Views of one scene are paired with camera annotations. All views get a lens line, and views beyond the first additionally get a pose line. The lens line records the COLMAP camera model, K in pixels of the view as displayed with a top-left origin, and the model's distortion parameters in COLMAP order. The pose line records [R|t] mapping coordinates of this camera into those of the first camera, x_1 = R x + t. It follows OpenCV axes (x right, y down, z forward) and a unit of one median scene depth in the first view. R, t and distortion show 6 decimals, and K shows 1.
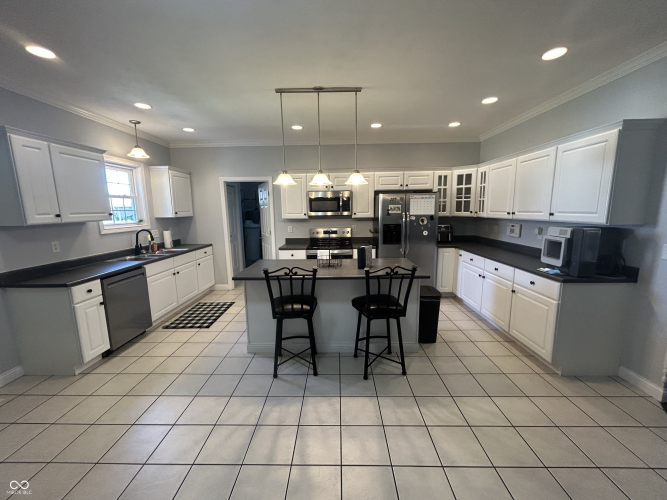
lens RADIAL K [[271.0, 0, 330.9], [0, 271.0, 250.9], [0, 0, 1]] dist [-0.001357, -0.000264]
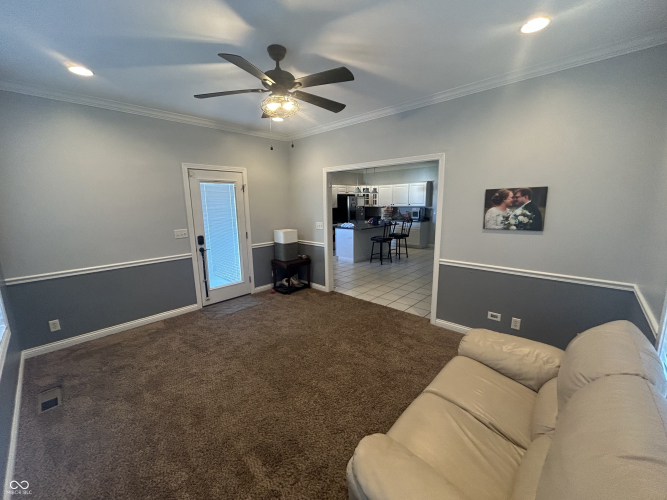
lens RADIAL K [[271.0, 0, 330.9], [0, 271.0, 250.9], [0, 0, 1]] dist [-0.001357, -0.000264]
pose [[0.668683, -0.130273, 0.732046, -1.613043], [0.124690, 0.990236, 0.062323, 0.070270], [-0.733018, 0.049605, 0.678398, -0.354494]]
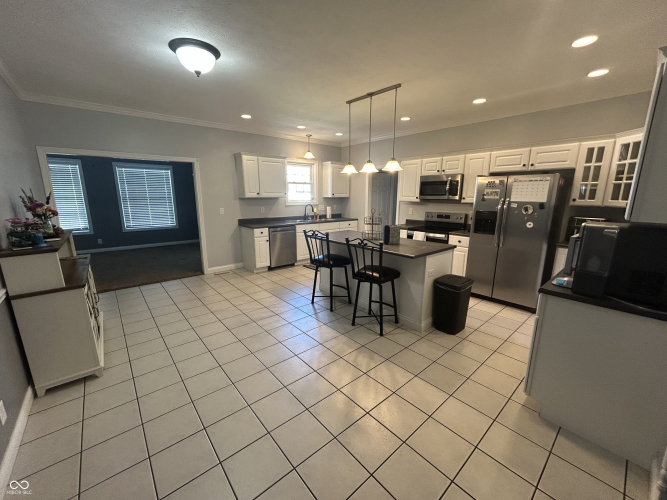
lens RADIAL K [[271.0, 0, 330.9], [0, 271.0, 250.9], [0, 0, 1]] dist [-0.001357, -0.000264]
pose [[0.667708, 0.170161, -0.724714, 0.578264], [-0.128323, 0.985261, 0.113108, -0.005294], [0.733279, 0.017474, 0.679703, 0.024701]]
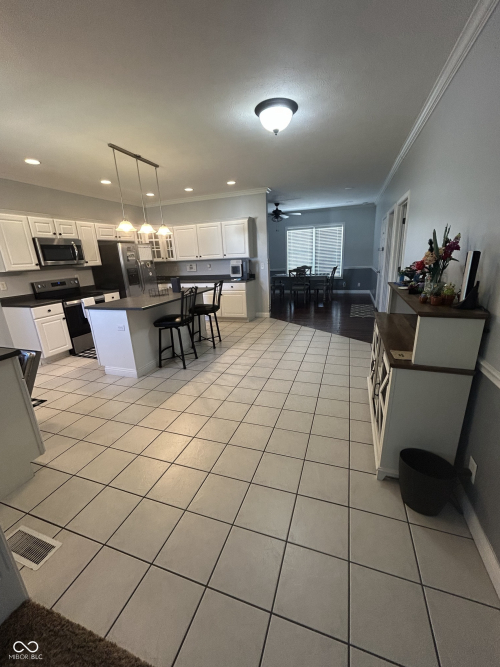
lens RADIAL K [[271.0, 0, 250.0], [0, 271.0, 333.5], [0, 0, 1]] dist [-0.001357, -0.000264]
pose [[0.312137, -0.266682, 0.911840, -0.863387], [0.189797, 0.957949, 0.215197, 0.023984], [-0.930886, 0.105893, 0.349627, 0.092967]]
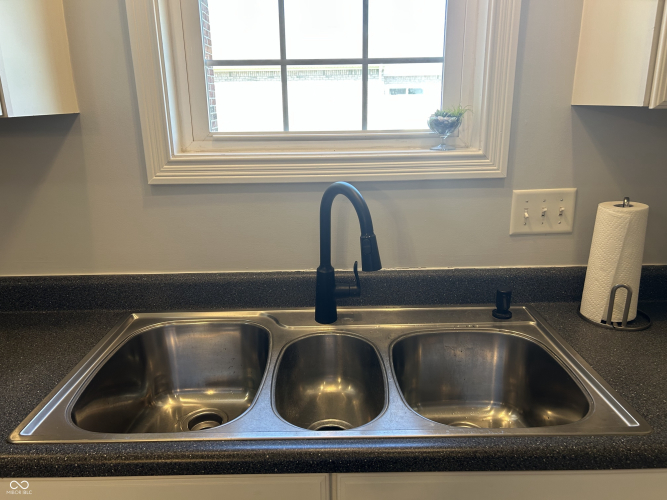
lens RADIAL K [[510.4, 0, 333.5], [0, 510.4, 250.0], [0, 0, 1]] dist [-0.000083, -0.000296]
pose [[0.027912, 0.315172, -0.948624, -0.398935], [-0.140054, 0.940866, 0.308473, -0.132691], [0.989750, 0.124249, 0.070403, 0.967709]]
